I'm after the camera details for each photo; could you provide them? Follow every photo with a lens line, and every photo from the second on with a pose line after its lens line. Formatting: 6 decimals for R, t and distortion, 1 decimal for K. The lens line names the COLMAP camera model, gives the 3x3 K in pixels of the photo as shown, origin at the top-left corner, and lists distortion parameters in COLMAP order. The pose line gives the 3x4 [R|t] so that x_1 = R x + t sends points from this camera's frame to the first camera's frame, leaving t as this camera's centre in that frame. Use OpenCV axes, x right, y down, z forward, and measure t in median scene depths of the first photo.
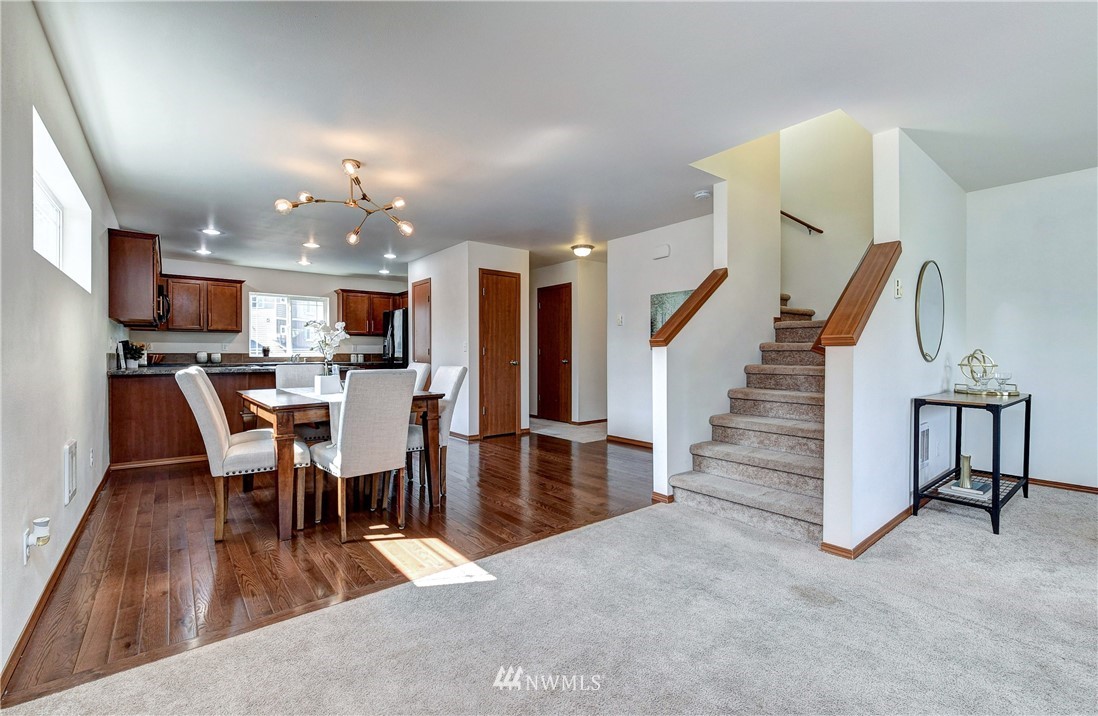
lens RADIAL K [[472.8, 0, 548.1], [0, 472.8, 356.6], [0, 0, 1]] dist [0.003093, -0.000575]
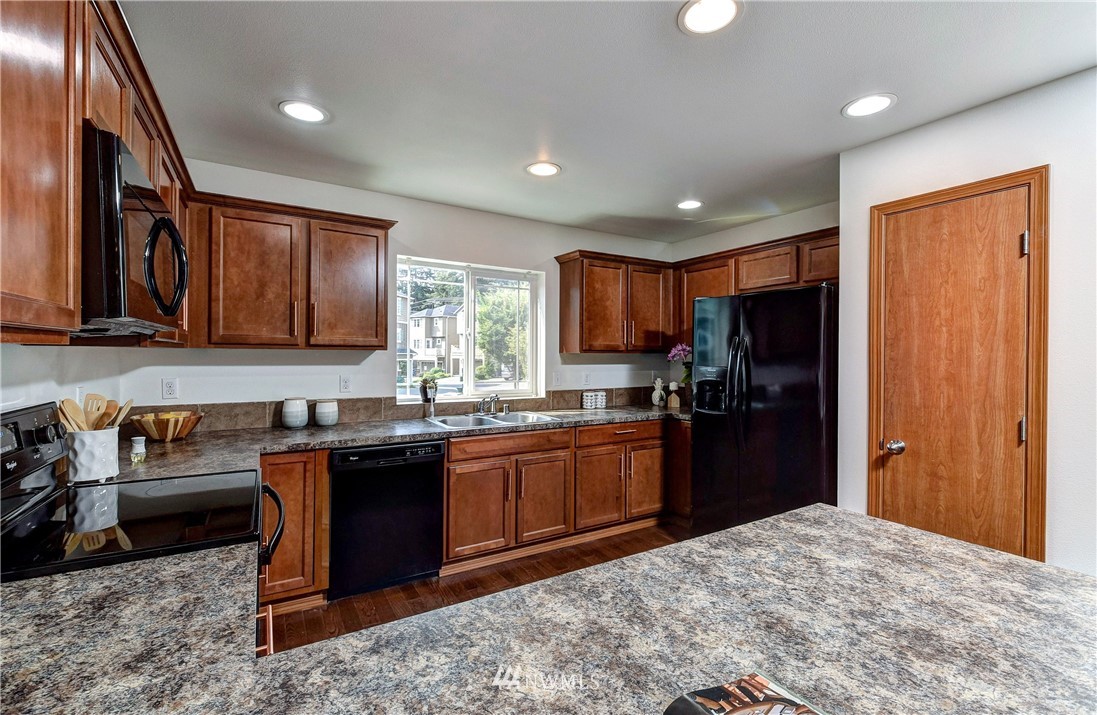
lens RADIAL K [[472.4, 0, 548.5], [0, 472.4, 357.2], [0, 0, 1]] dist [0.003093, -0.000575]
pose [[0.991326, 0.009460, -0.131082, -0.460315], [-0.008877, 0.999948, 0.005034, -0.048698], [0.131123, -0.003827, 0.991359, 0.622735]]
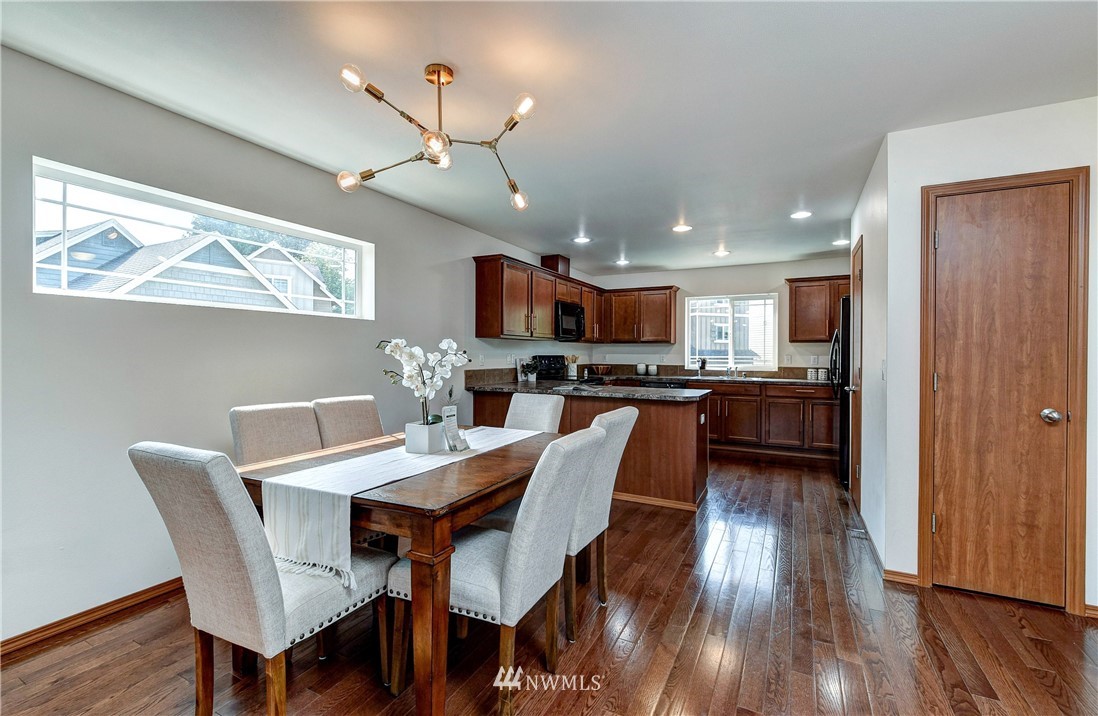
lens RADIAL K [[472.8, 0, 548.9], [0, 472.8, 357.1], [0, 0, 1]] dist [0.003093, -0.000575]
pose [[0.403836, 0.007772, -0.914798, 0.090134], [-0.008003, 0.999956, 0.004963, -0.026441], [0.914796, 0.005317, 0.403880, 0.421377]]
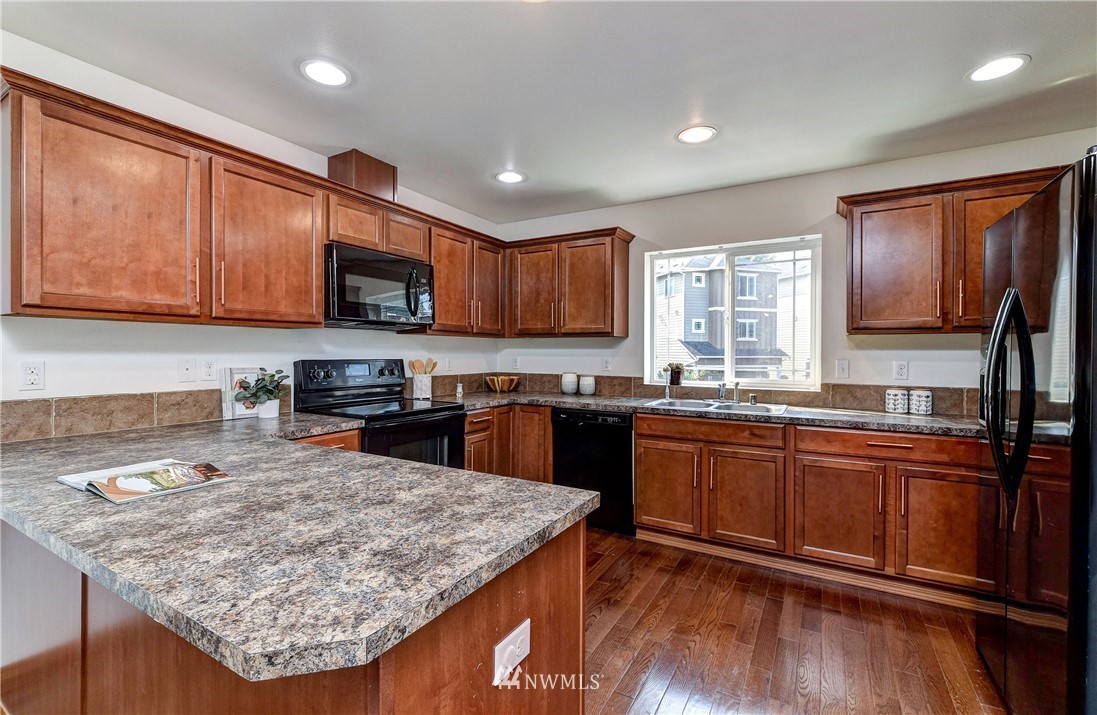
lens RADIAL K [[472.4, 0, 549.2], [0, 472.4, 357.3], [0, 0, 1]] dist [0.003093, -0.000575]
pose [[0.355183, 0.010686, -0.934736, -0.219637], [-0.008864, 0.999928, 0.008063, -0.032445], [0.934755, 0.005422, 0.355252, 0.771564]]
